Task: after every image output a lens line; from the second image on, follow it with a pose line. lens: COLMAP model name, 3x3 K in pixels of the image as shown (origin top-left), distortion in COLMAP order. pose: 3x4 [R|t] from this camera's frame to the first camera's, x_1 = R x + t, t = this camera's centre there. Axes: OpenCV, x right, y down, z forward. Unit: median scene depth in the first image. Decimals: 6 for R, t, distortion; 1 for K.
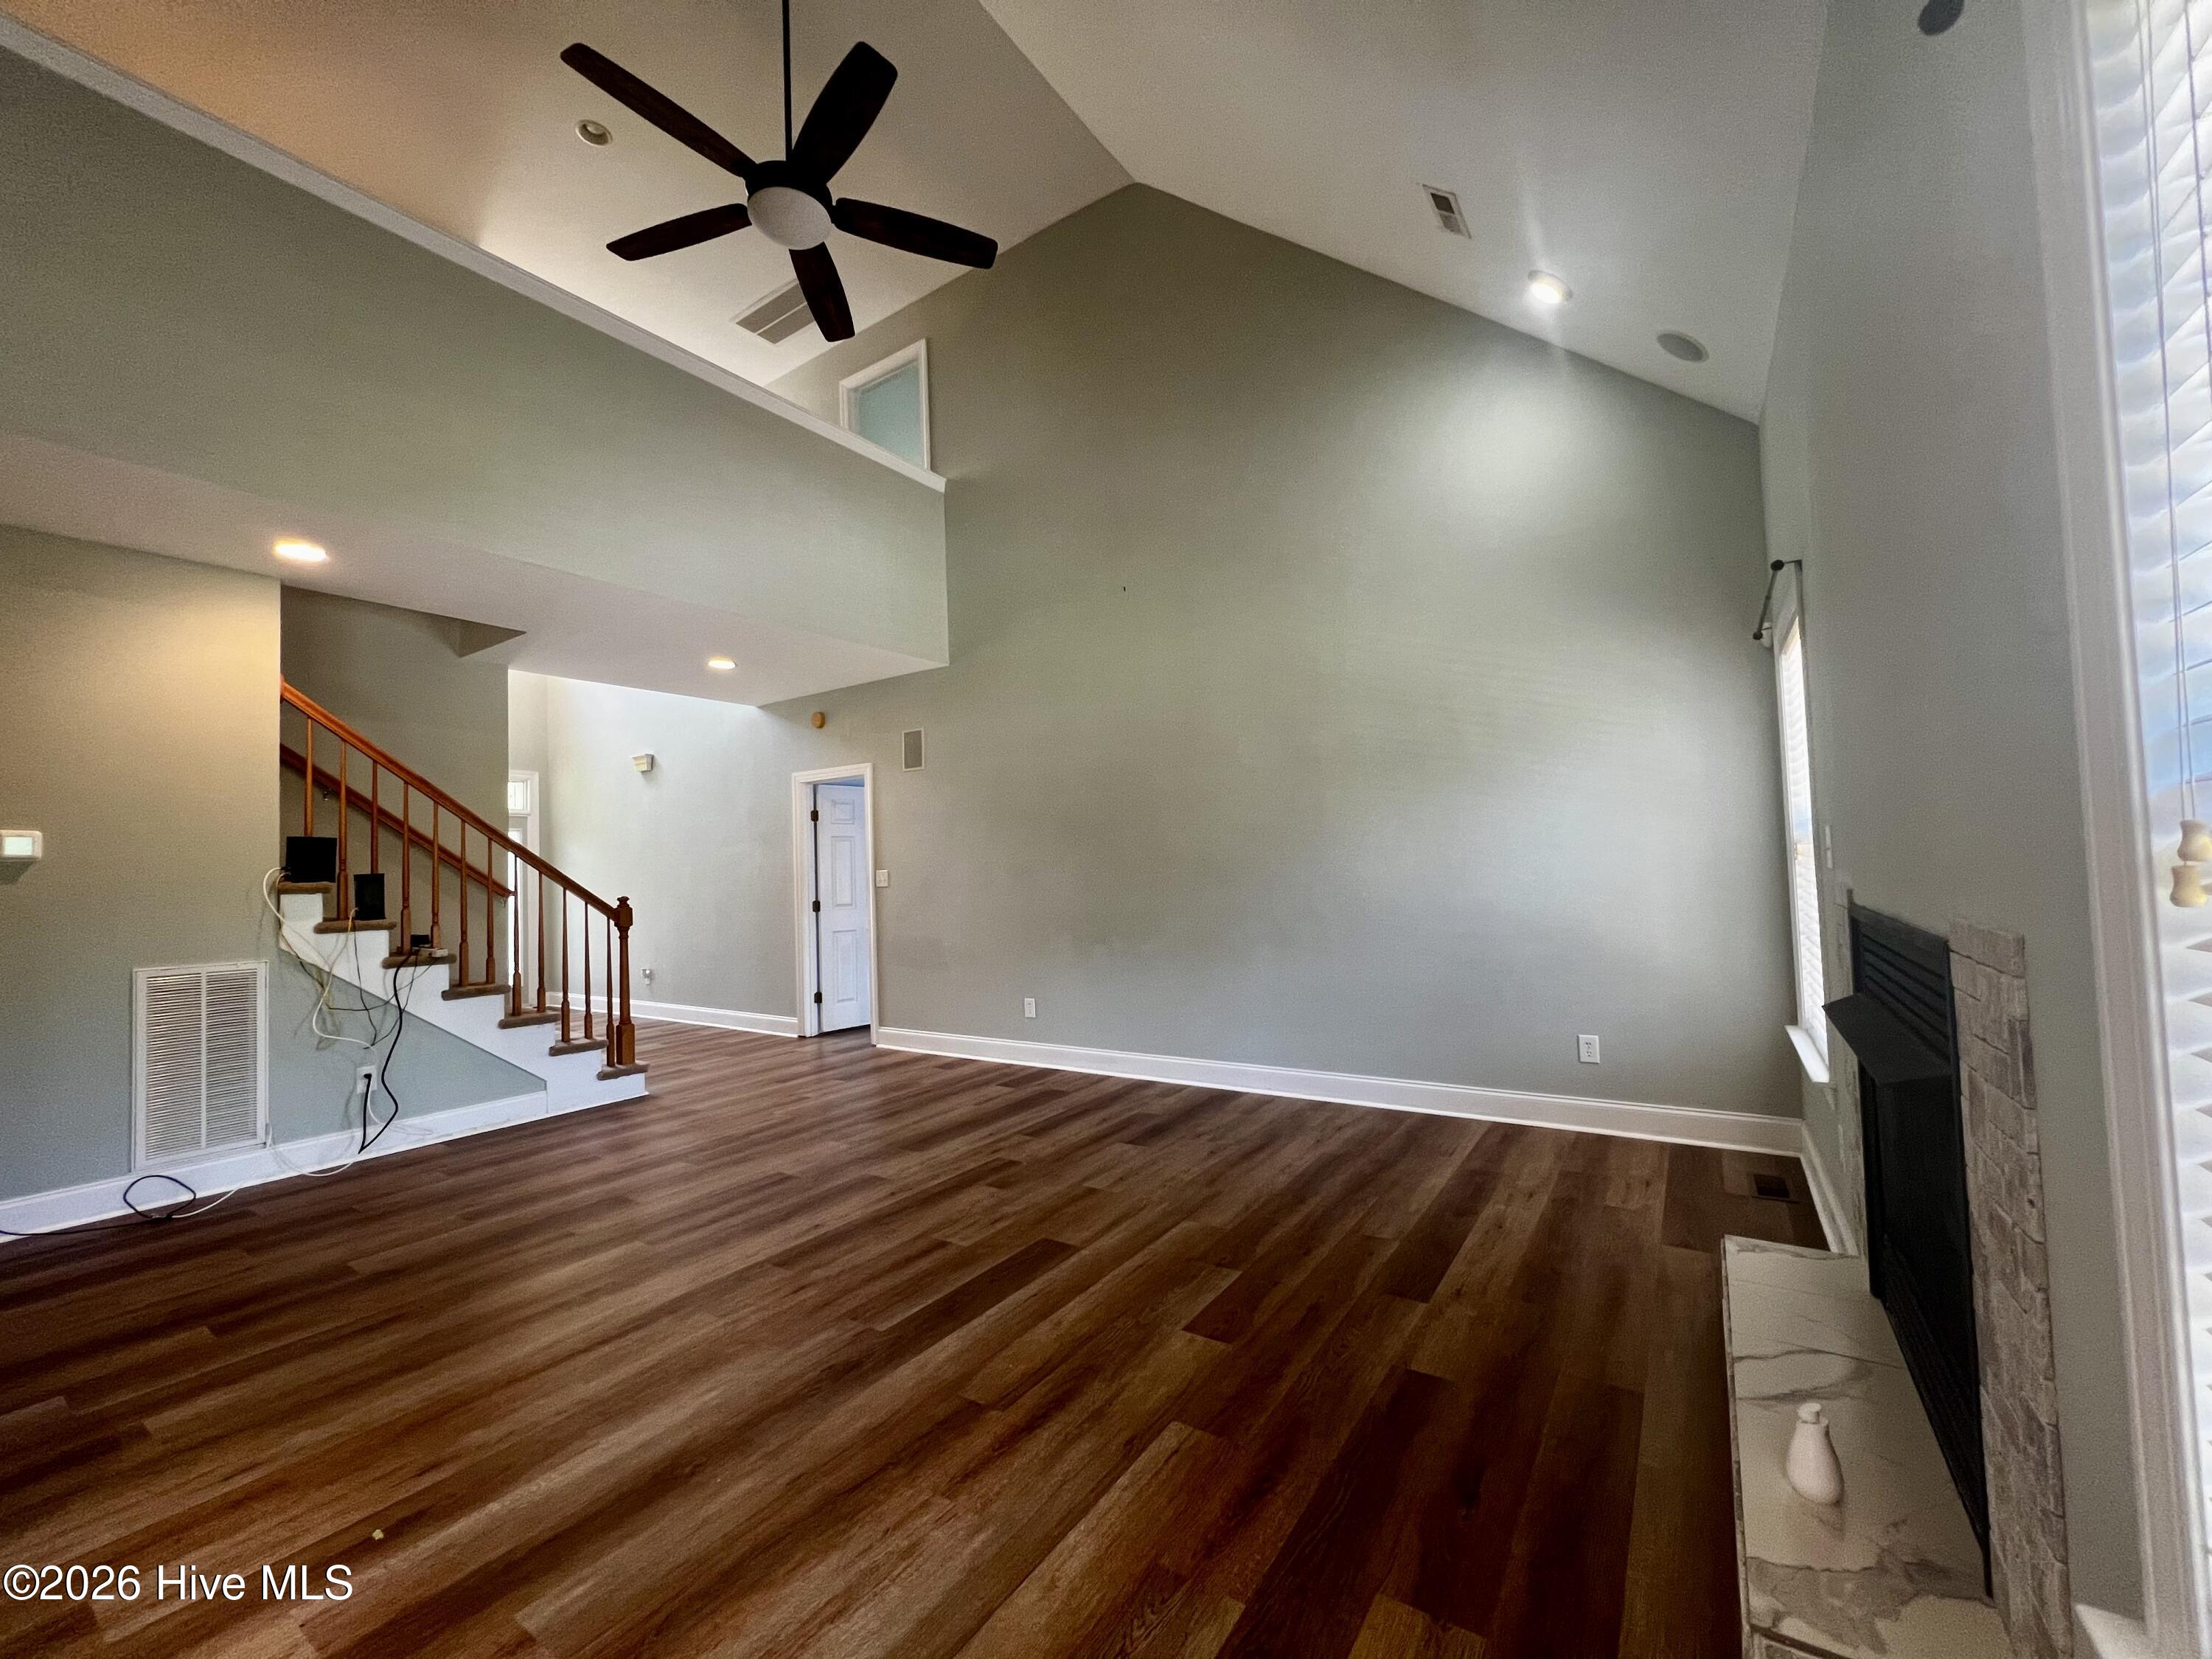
lens RADIAL K [[887.6, 0, 1107.0], [0, 887.6, 833.7], [0, 0, 1]] dist [-0.001461, 0.000130]
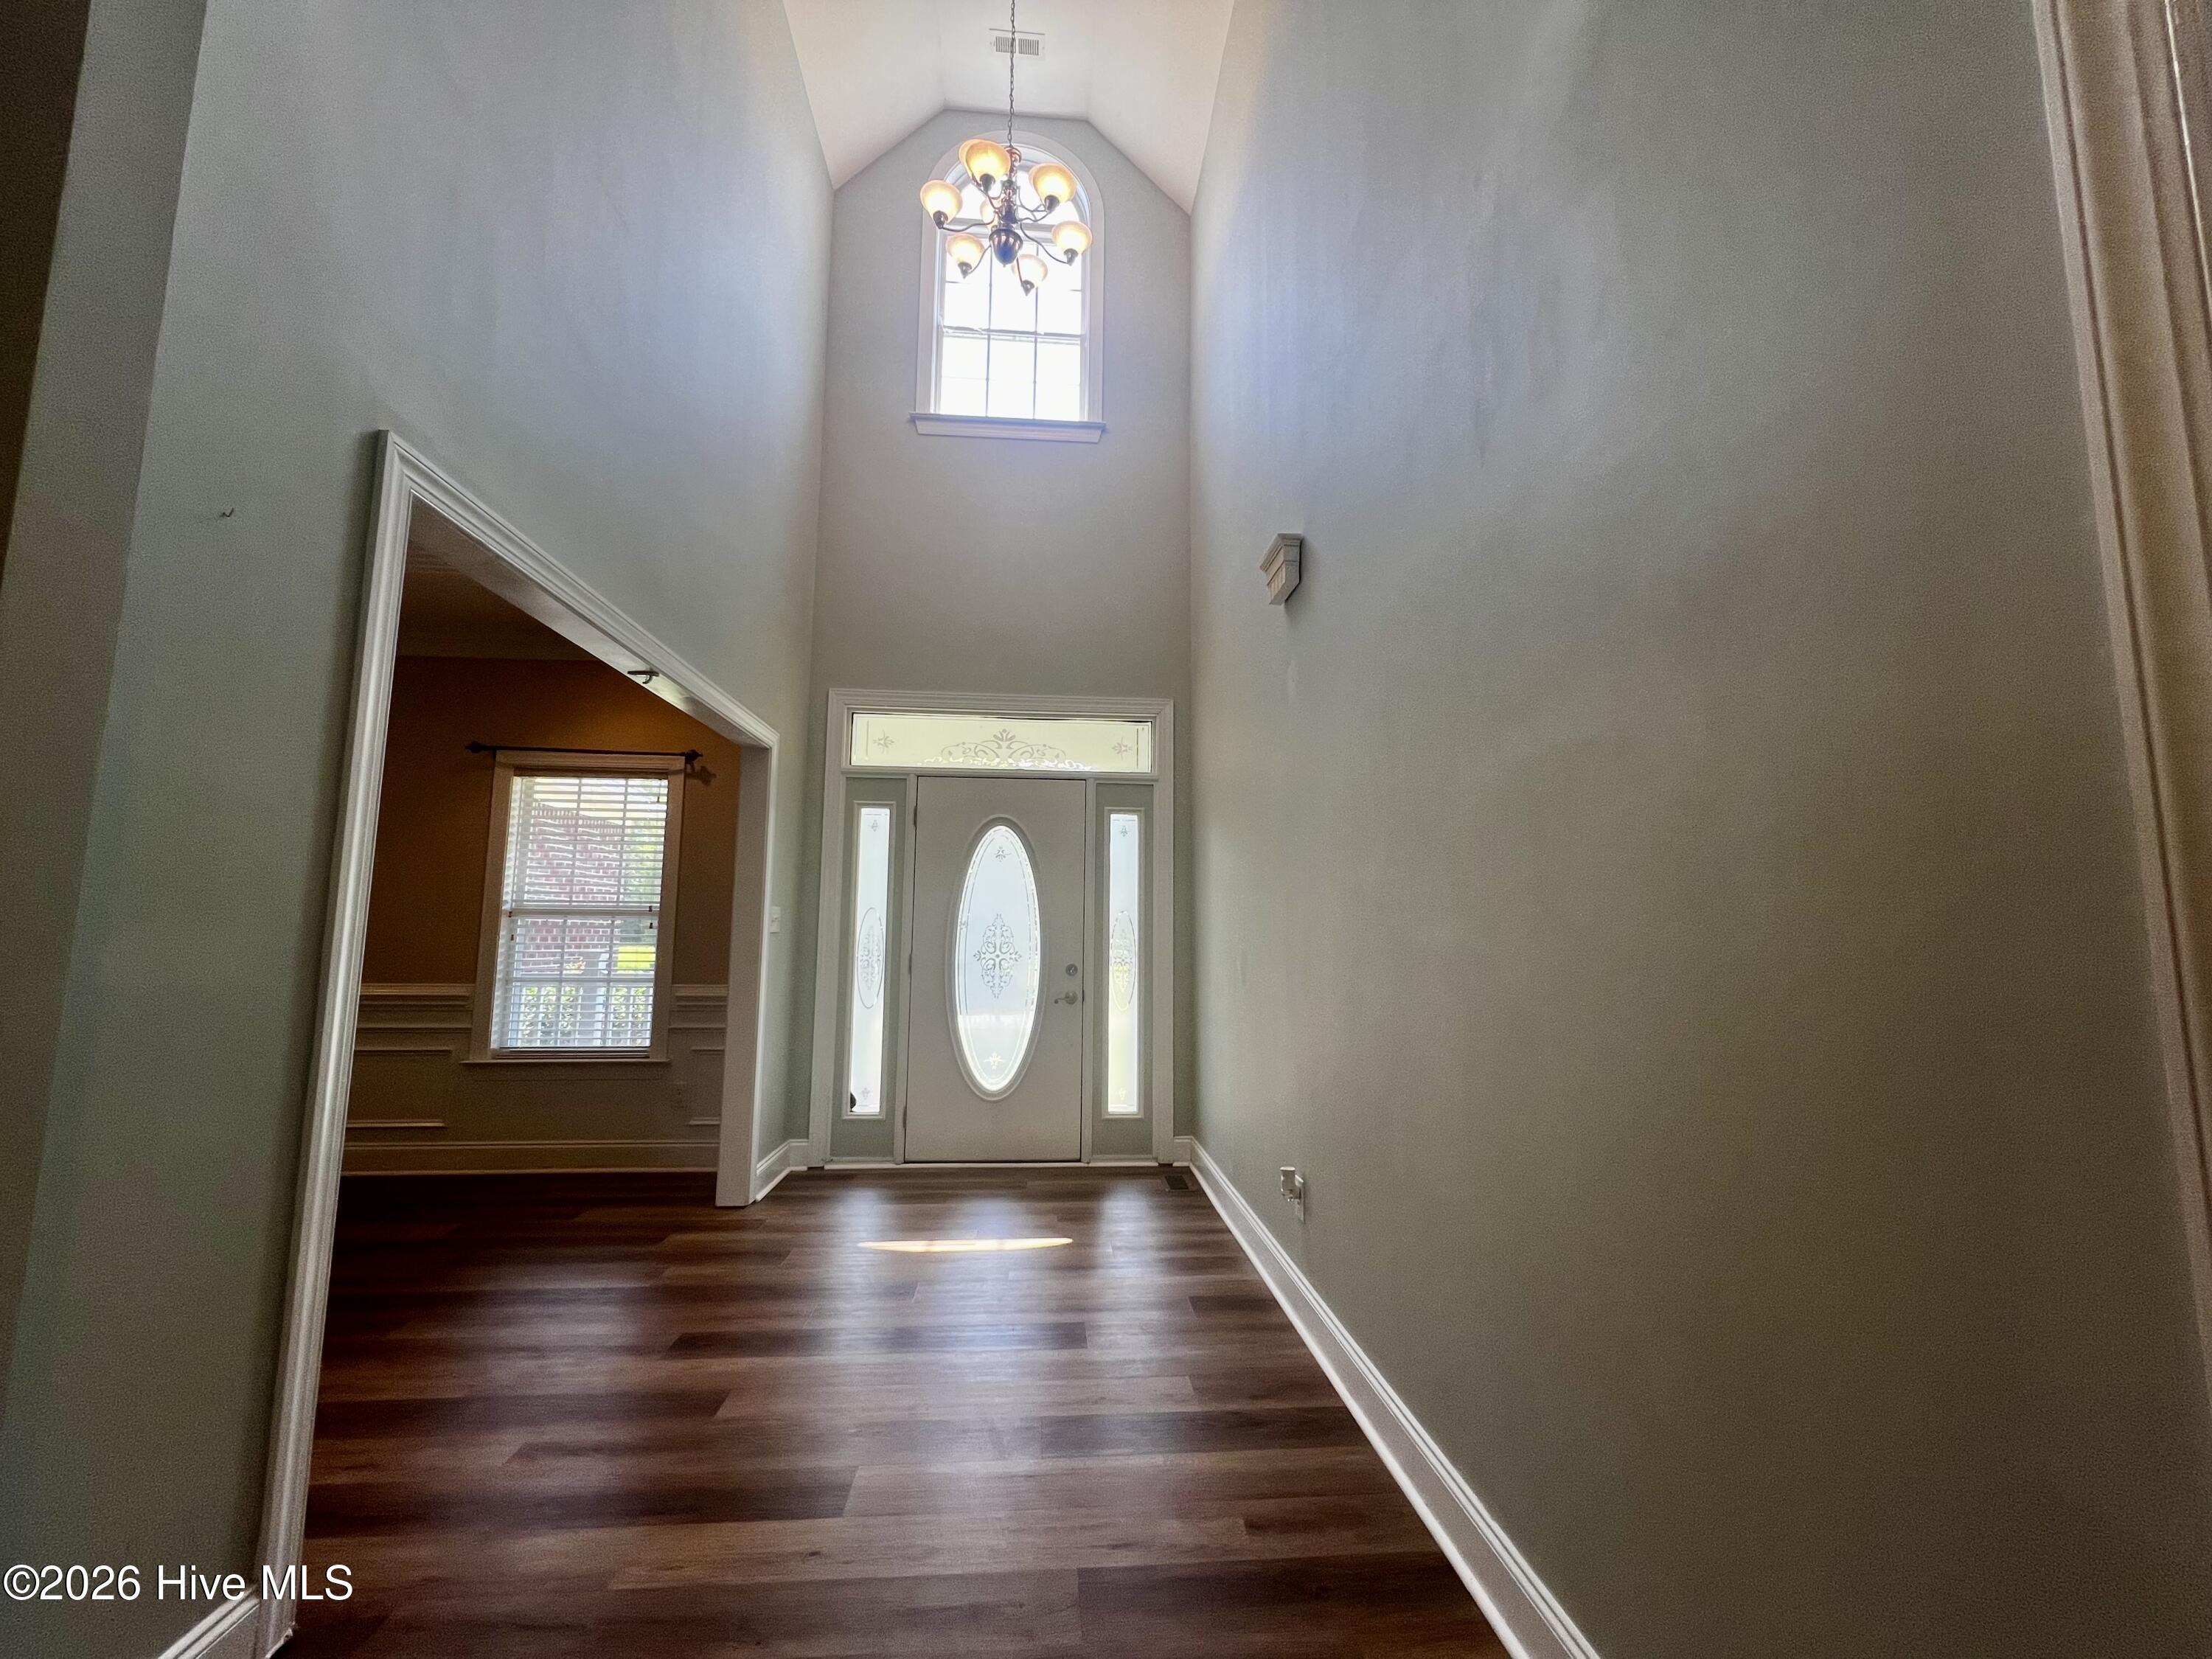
lens RADIAL K [[889.0, 0, 1105.8], [0, 889.0, 835.1], [0, 0, 1]] dist [-0.001321, 0.000263]
pose [[0.620282, -0.048053, -0.782906, -0.581331], [-0.000411, 0.998102, -0.061587, 0.093336], [0.784379, 0.038523, 0.619085, 1.441431]]
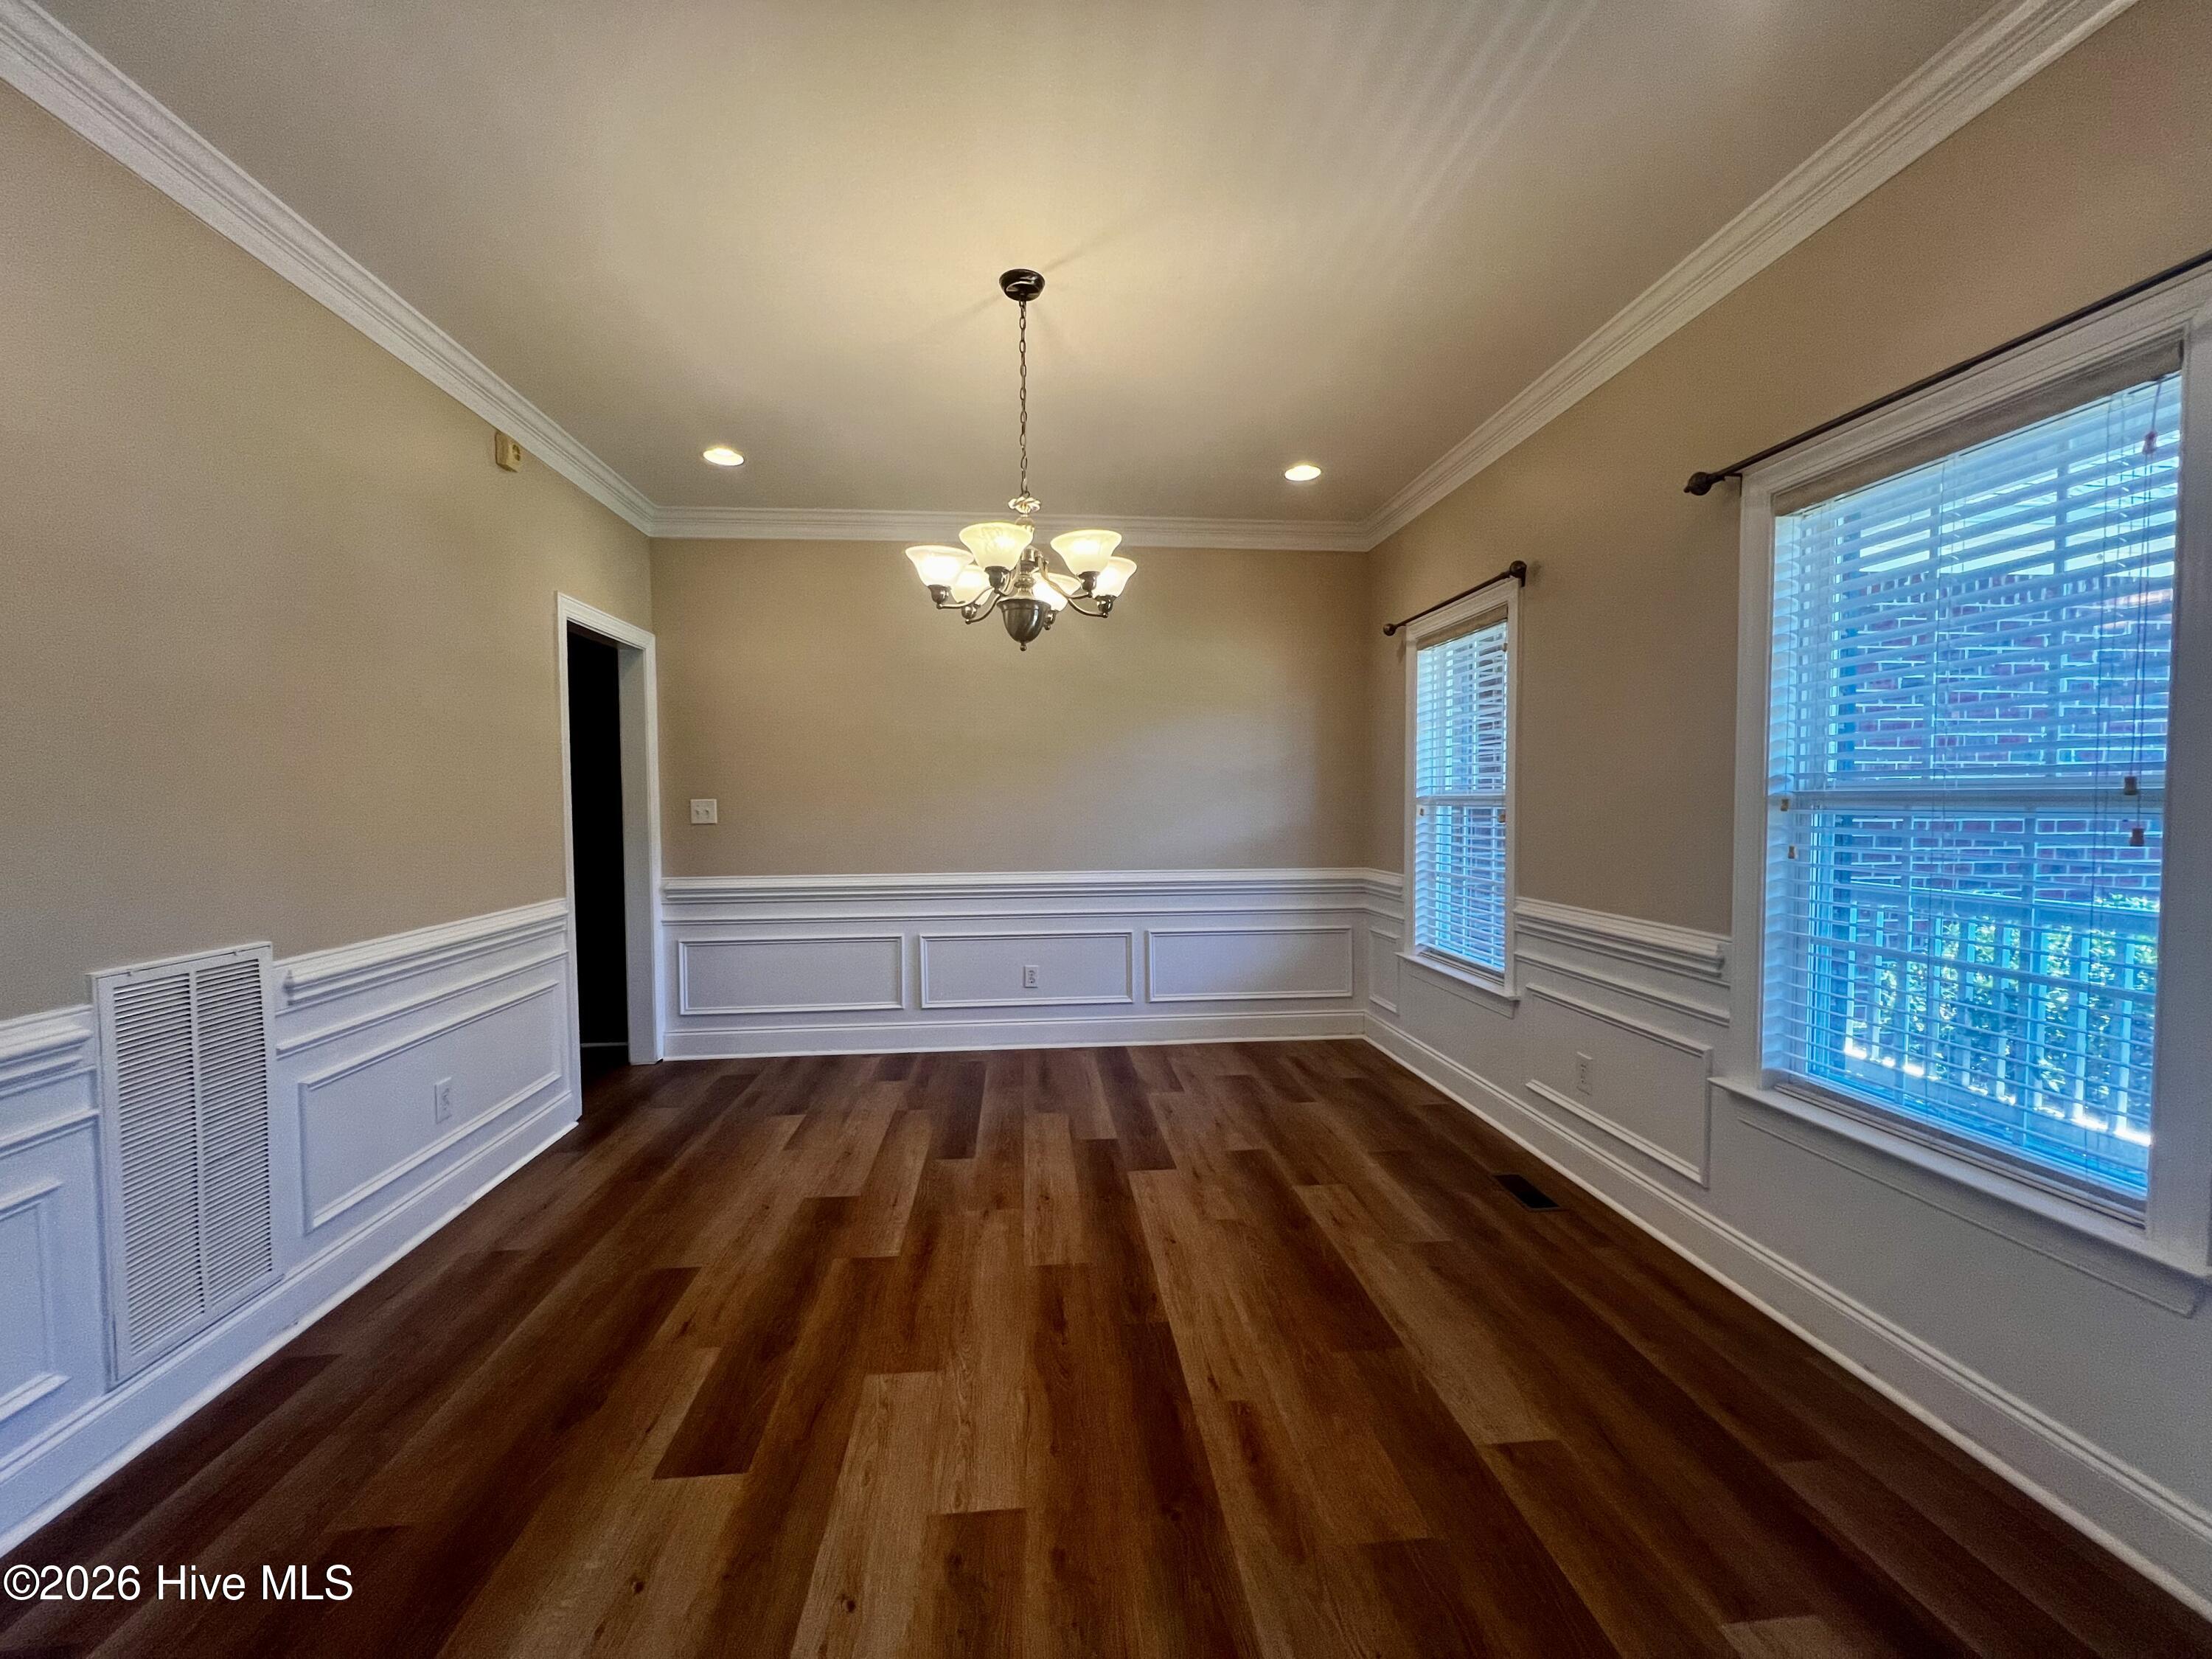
lens RADIAL K [[894.6, 0, 1108.4], [0, 894.6, 832.8], [0, 0, 1]] dist [-0.001396, -0.000059]
pose [[-0.772756, 0.063841, -0.631484, -1.232012], [0.057846, 0.997872, 0.030096, 0.100854], [0.632062, -0.013272, -0.774805, 1.698579]]
